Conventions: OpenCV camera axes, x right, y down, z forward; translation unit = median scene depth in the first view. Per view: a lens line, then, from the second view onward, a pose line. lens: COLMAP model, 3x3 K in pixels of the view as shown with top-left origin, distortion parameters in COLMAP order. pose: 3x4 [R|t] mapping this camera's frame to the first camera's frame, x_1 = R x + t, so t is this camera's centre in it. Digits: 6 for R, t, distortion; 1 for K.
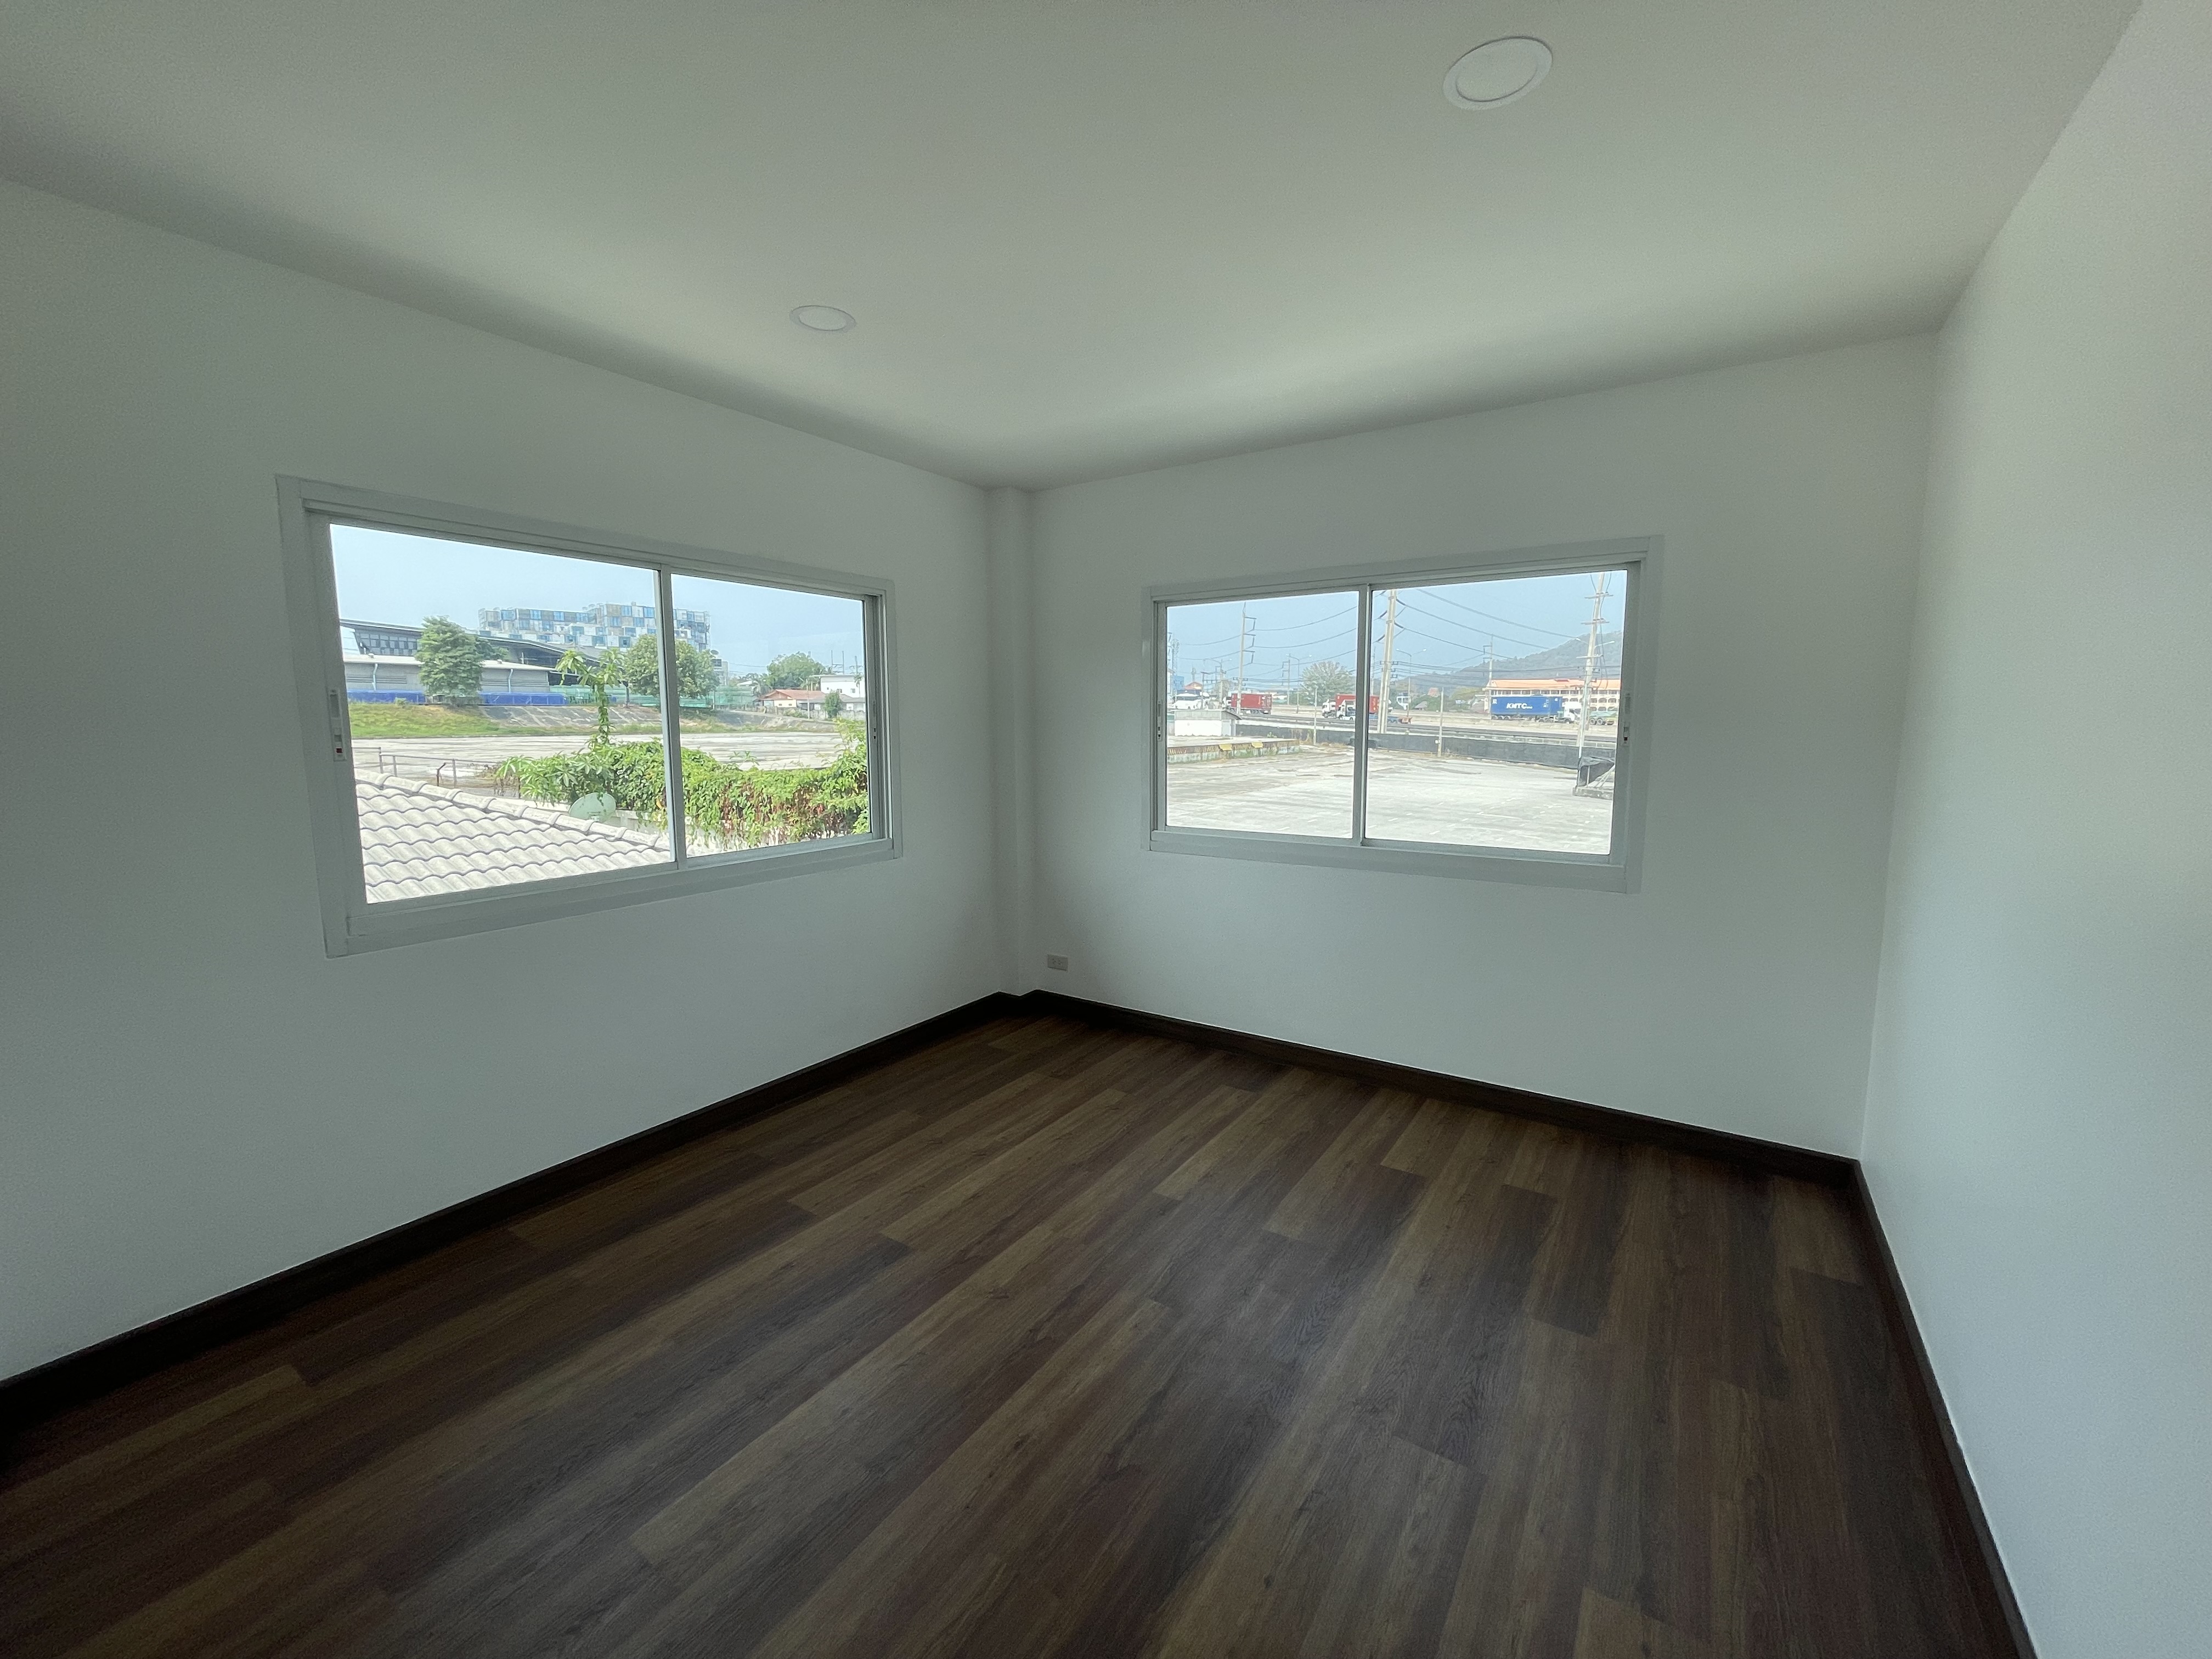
lens RADIAL K [[890.4, 0, 1098.4], [0, 890.4, 824.6], [0, 0, 1]] dist [0.003493, 0.000112]
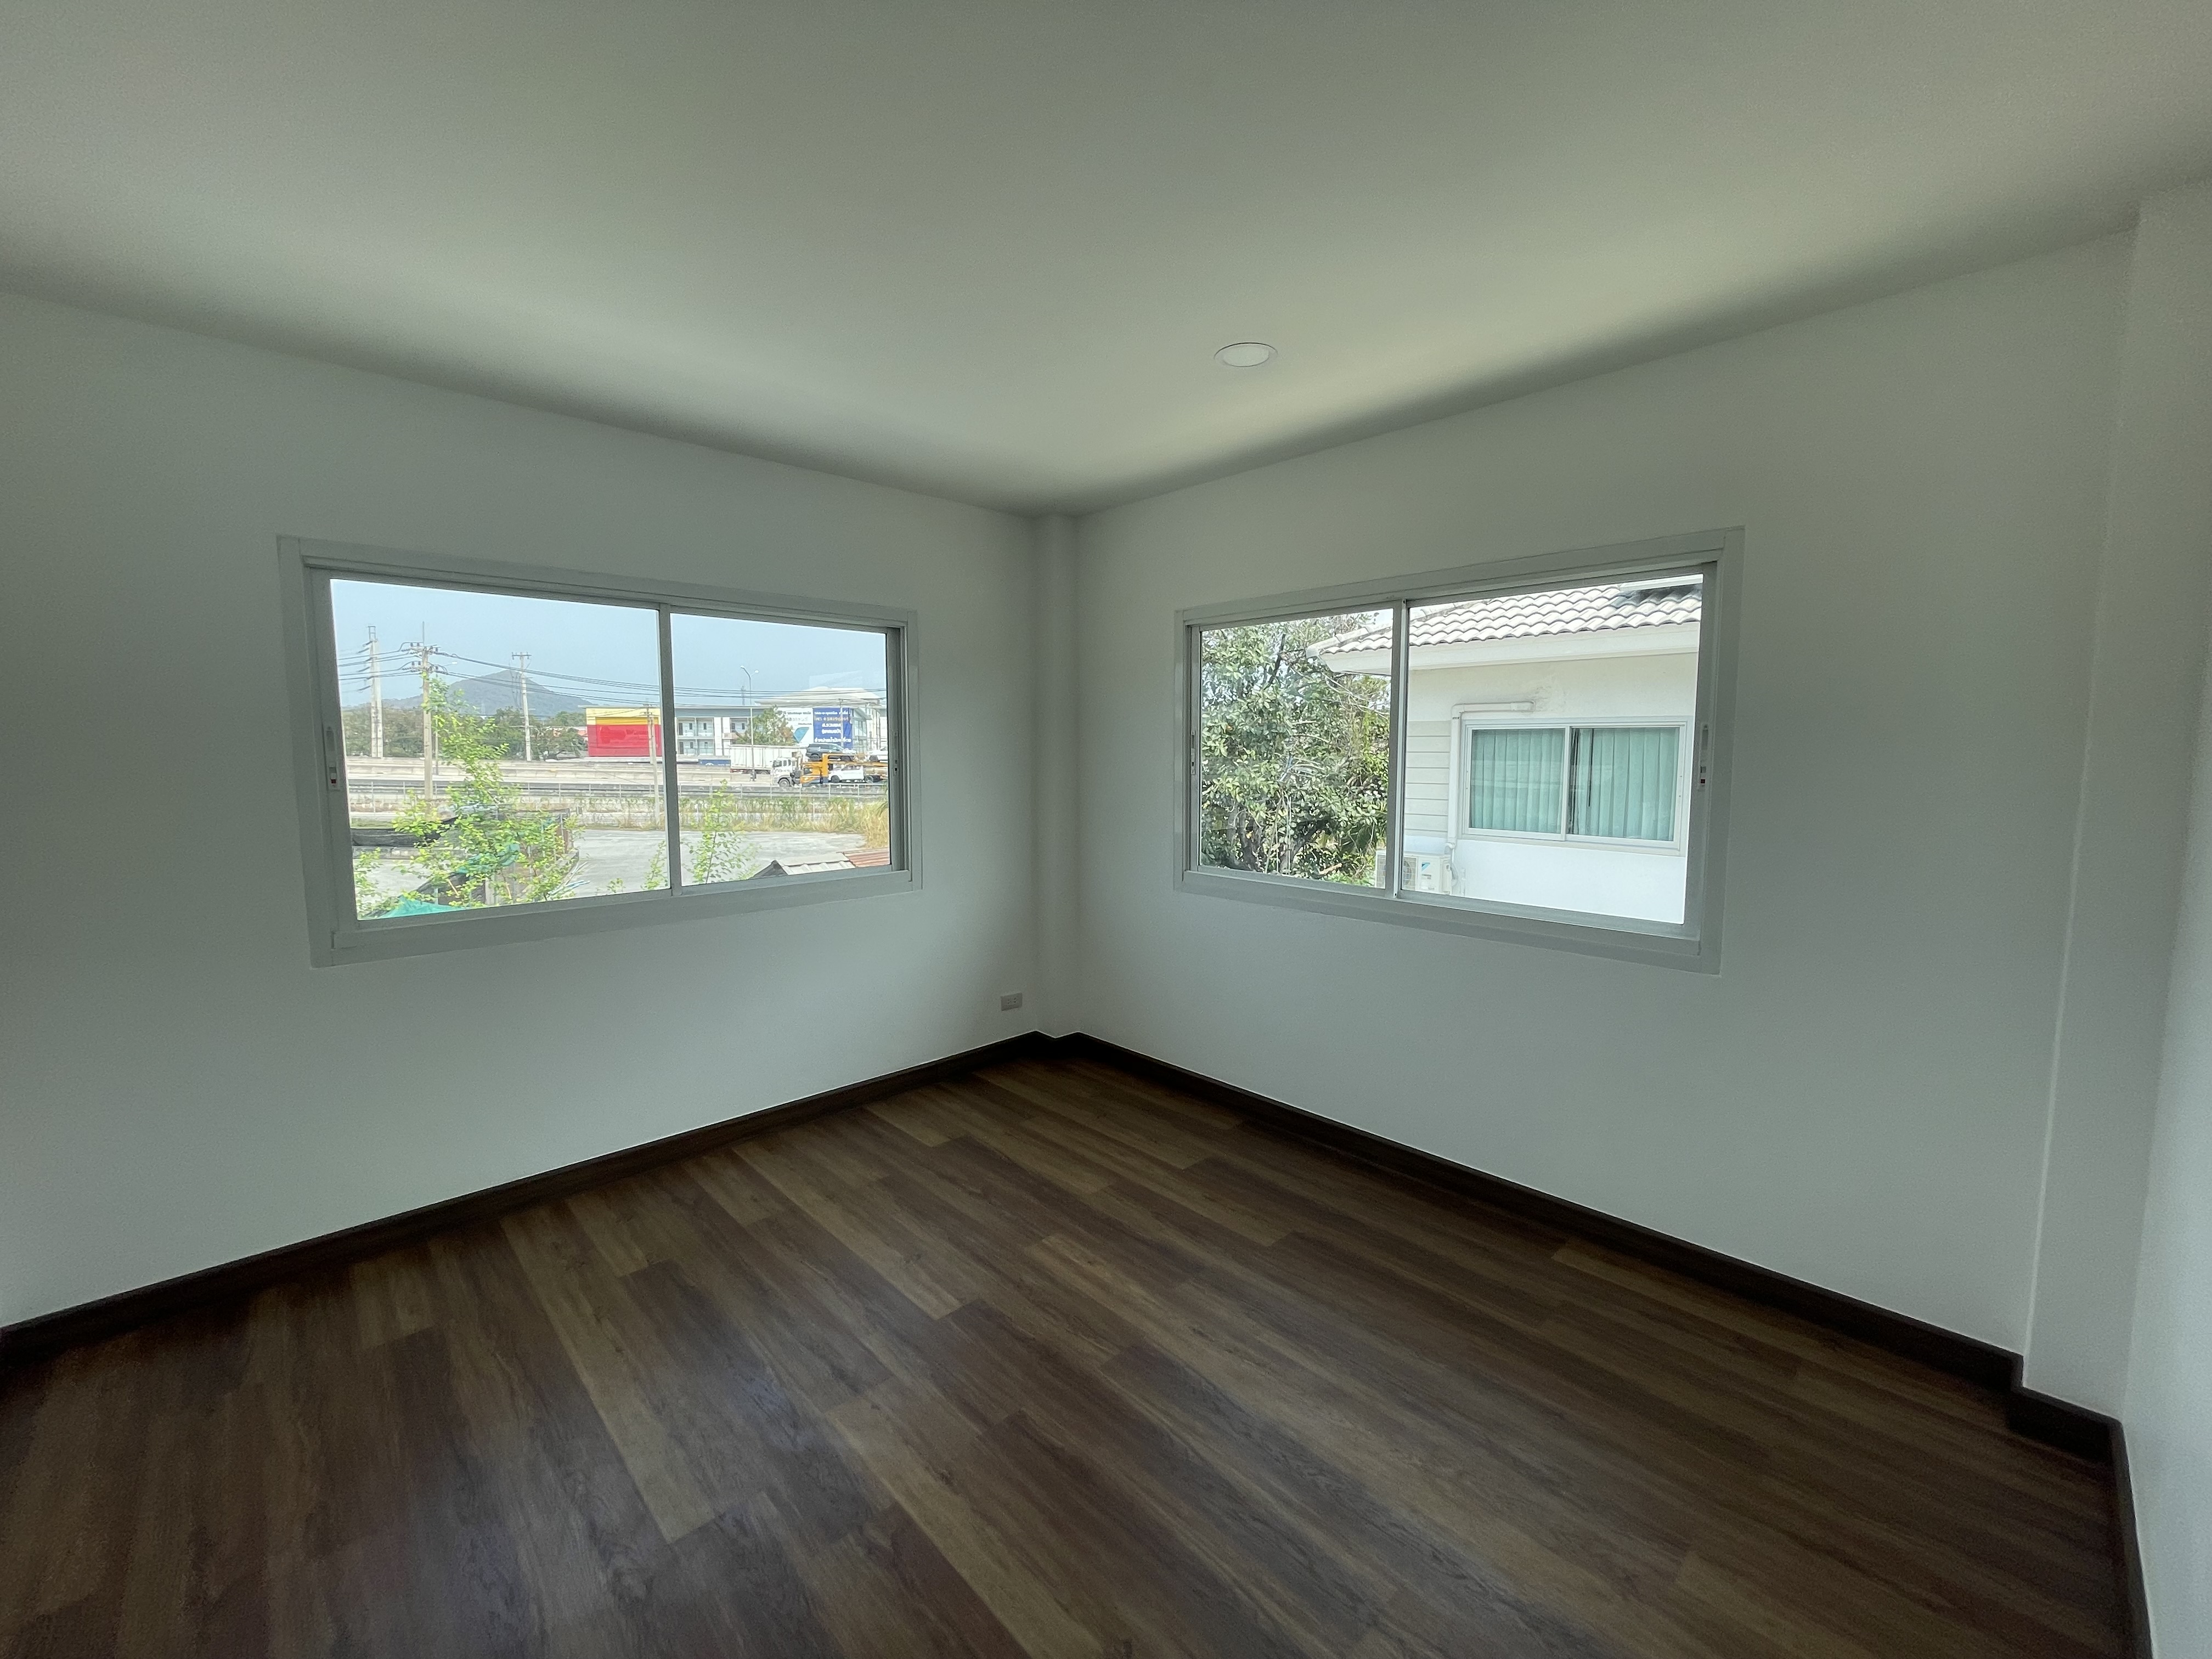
lens RADIAL K [[890.4, 0, 1111.9], [0, 890.4, 828.2], [0, 0, 1]] dist [0.003493, 0.000112]
pose [[0.974149, 0.024145, -0.224611, 0.223764], [-0.029777, 0.999321, -0.021720, -0.018239], [0.223934, 0.027847, 0.974206, 0.087189]]
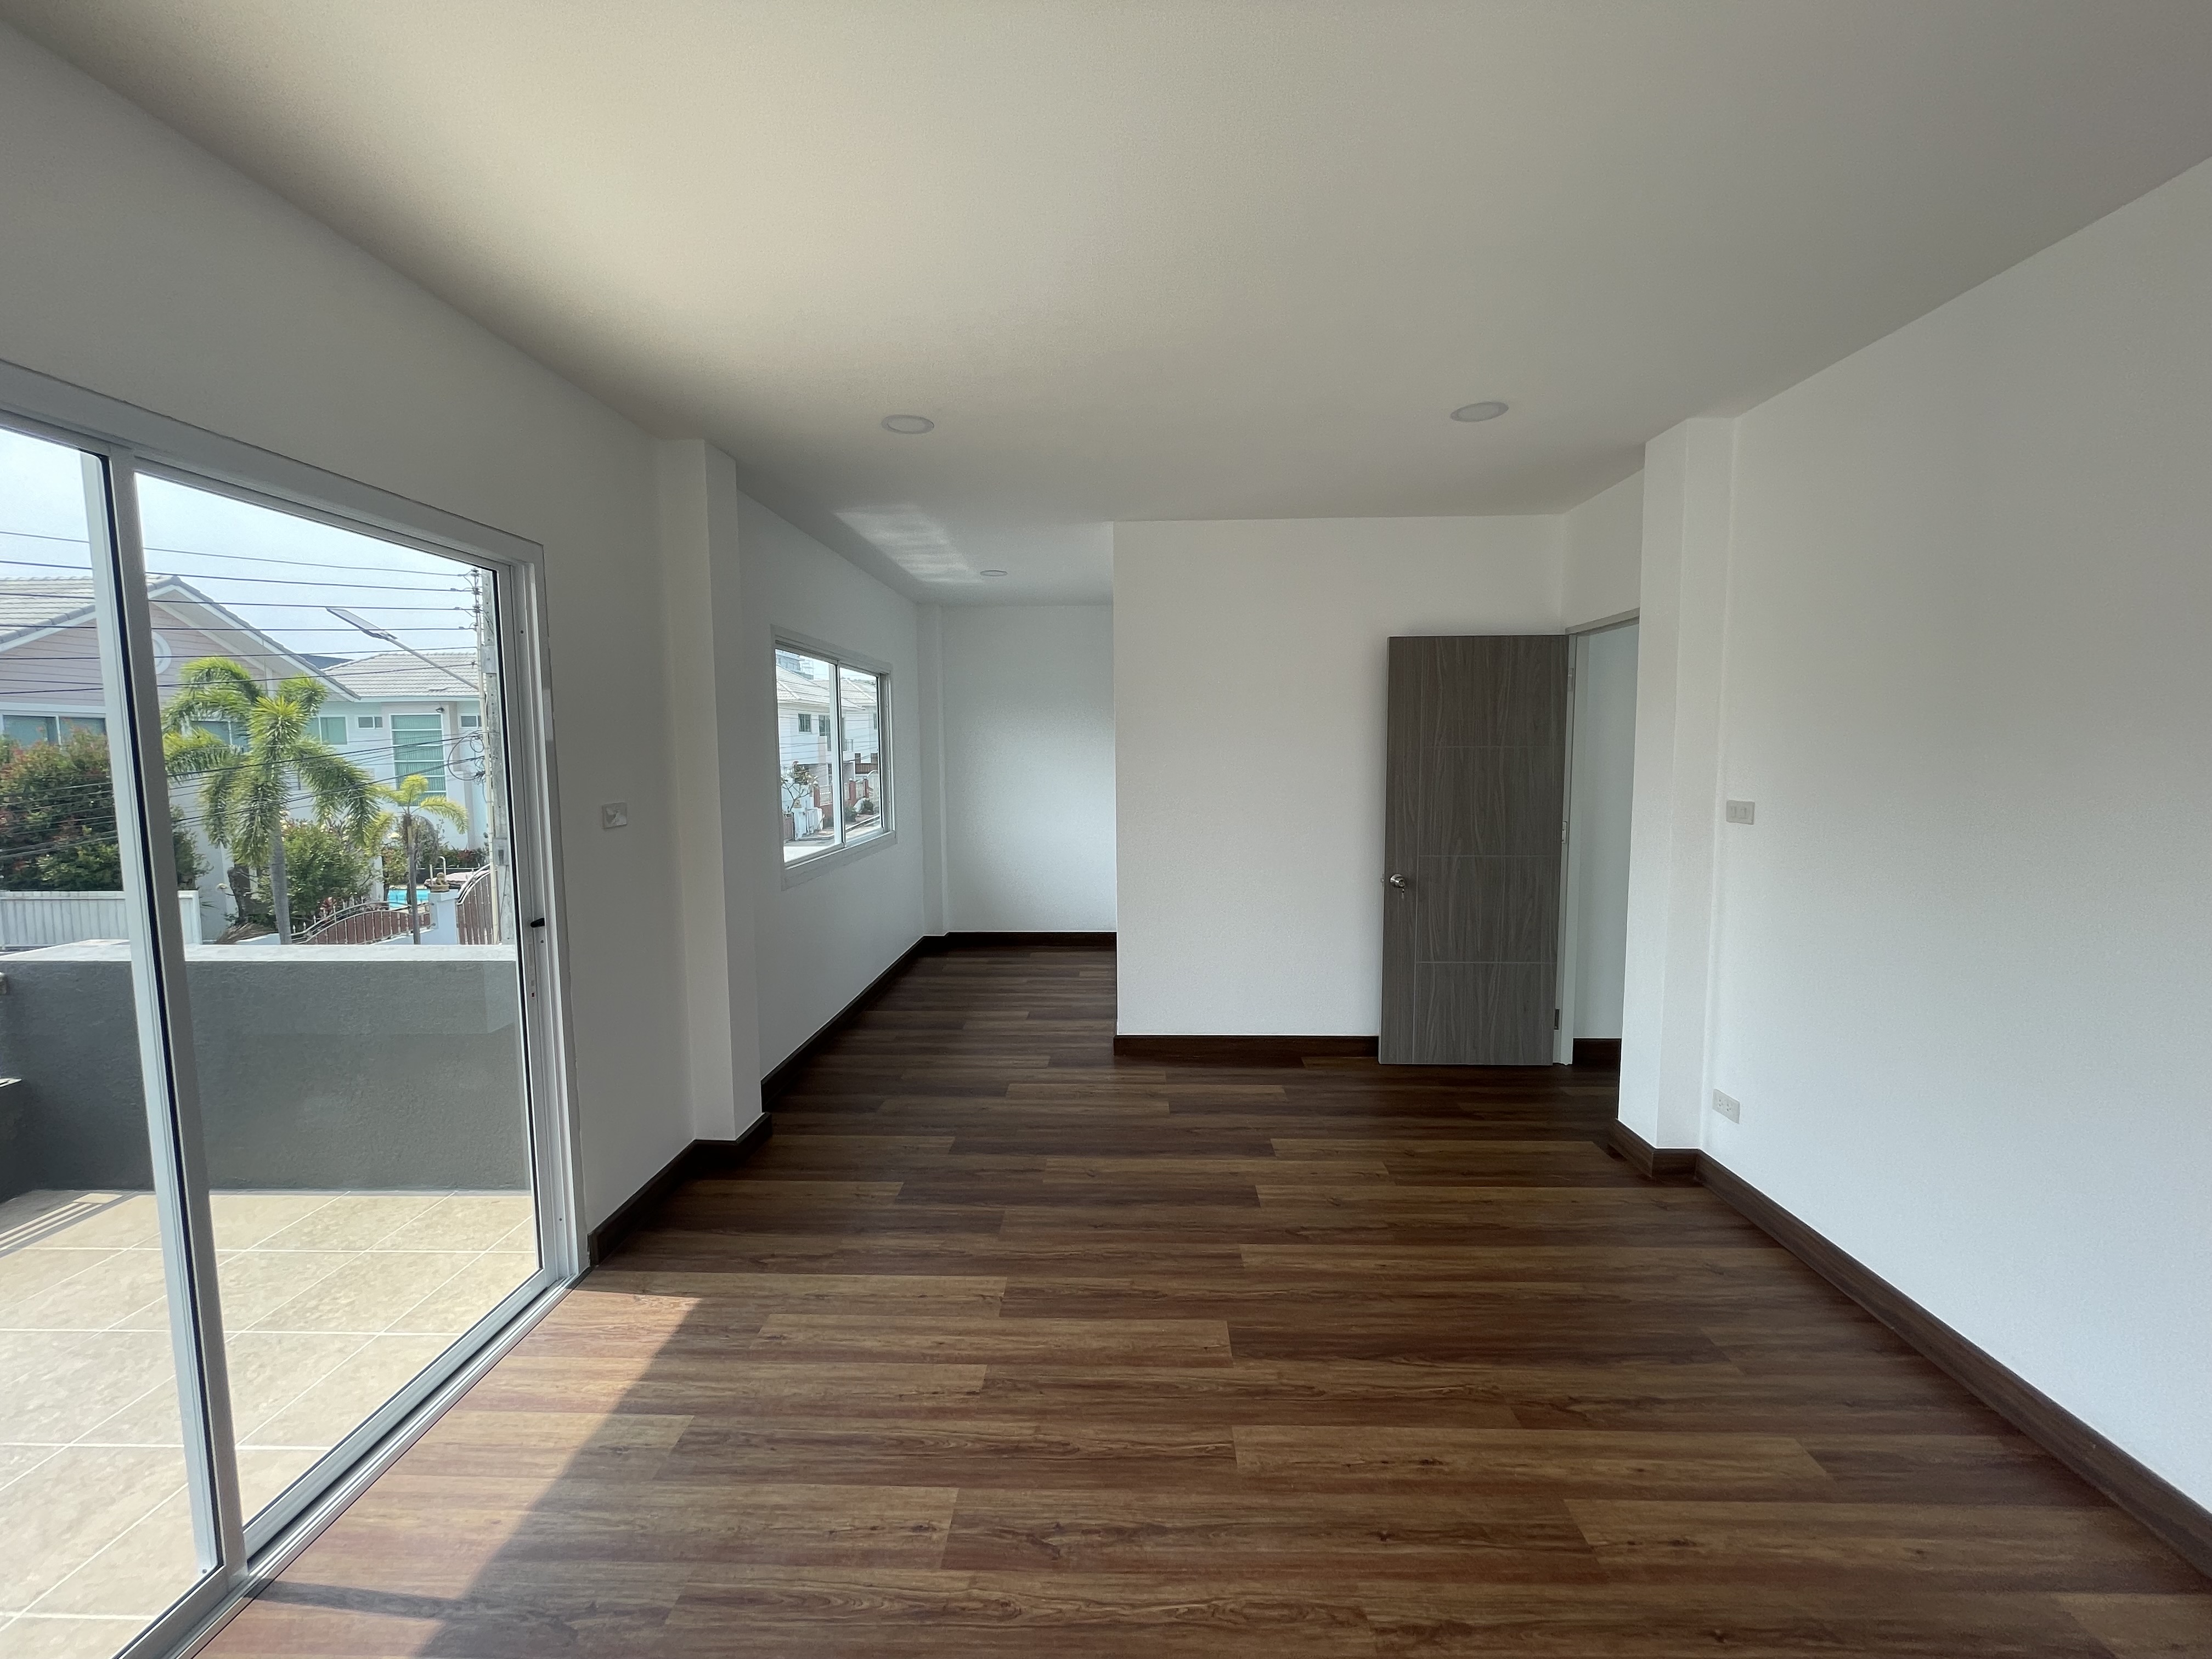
lens RADIAL K [[890.4, 0, 1117.8], [0, 890.4, 829.0], [0, 0, 1]] dist [0.003493, 0.000112]
pose [[-0.514232, -0.075797, 0.854295, -0.272113], [0.106845, 0.982666, 0.151501, -0.102693], [-0.850970, 0.169184, -0.497220, 0.800137]]
